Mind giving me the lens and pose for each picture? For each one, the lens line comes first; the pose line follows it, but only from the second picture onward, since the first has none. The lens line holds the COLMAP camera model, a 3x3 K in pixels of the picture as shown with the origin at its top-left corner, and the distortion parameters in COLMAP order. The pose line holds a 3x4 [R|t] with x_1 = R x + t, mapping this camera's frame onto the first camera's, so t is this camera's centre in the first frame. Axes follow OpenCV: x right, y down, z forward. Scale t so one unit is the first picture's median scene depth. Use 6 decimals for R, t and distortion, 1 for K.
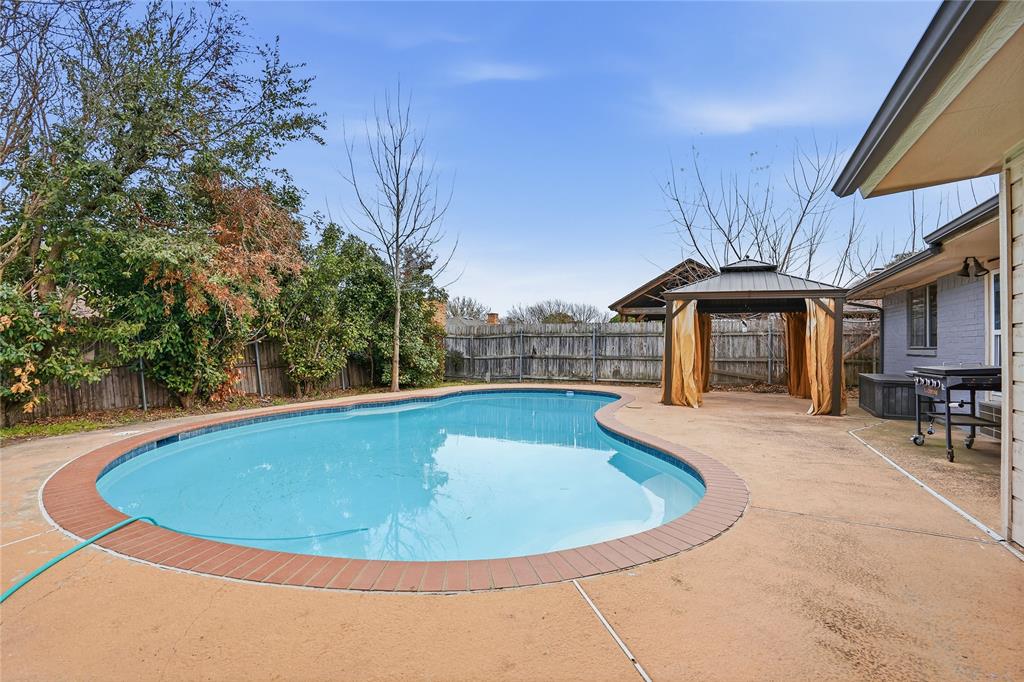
lens RADIAL K [[483.9, 0, 514.1], [0, 483.9, 342.0], [0, 0, 1]] dist [-0.033610, 0.000971]
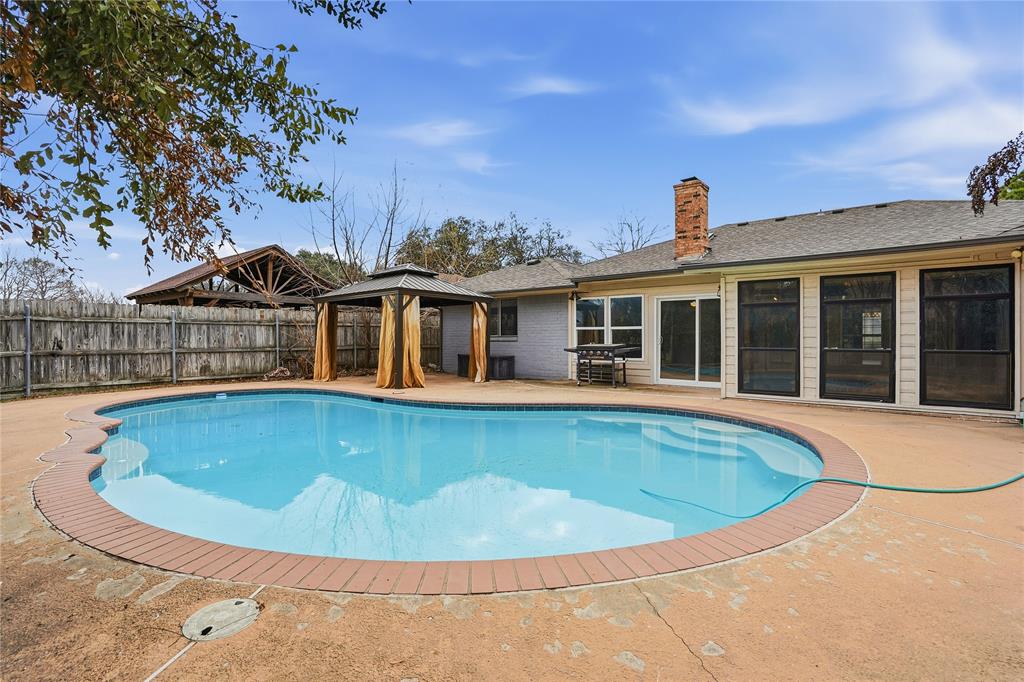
lens RADIAL K [[483.9, 0, 514.3], [0, 483.9, 338.6], [0, 0, 1]] dist [-0.033610, 0.000971]
pose [[0.241167, -0.009181, 0.970440, -0.441090], [-0.004312, 0.999935, 0.010532, 0.002029], [-0.970474, -0.006724, 0.241111, 0.298520]]
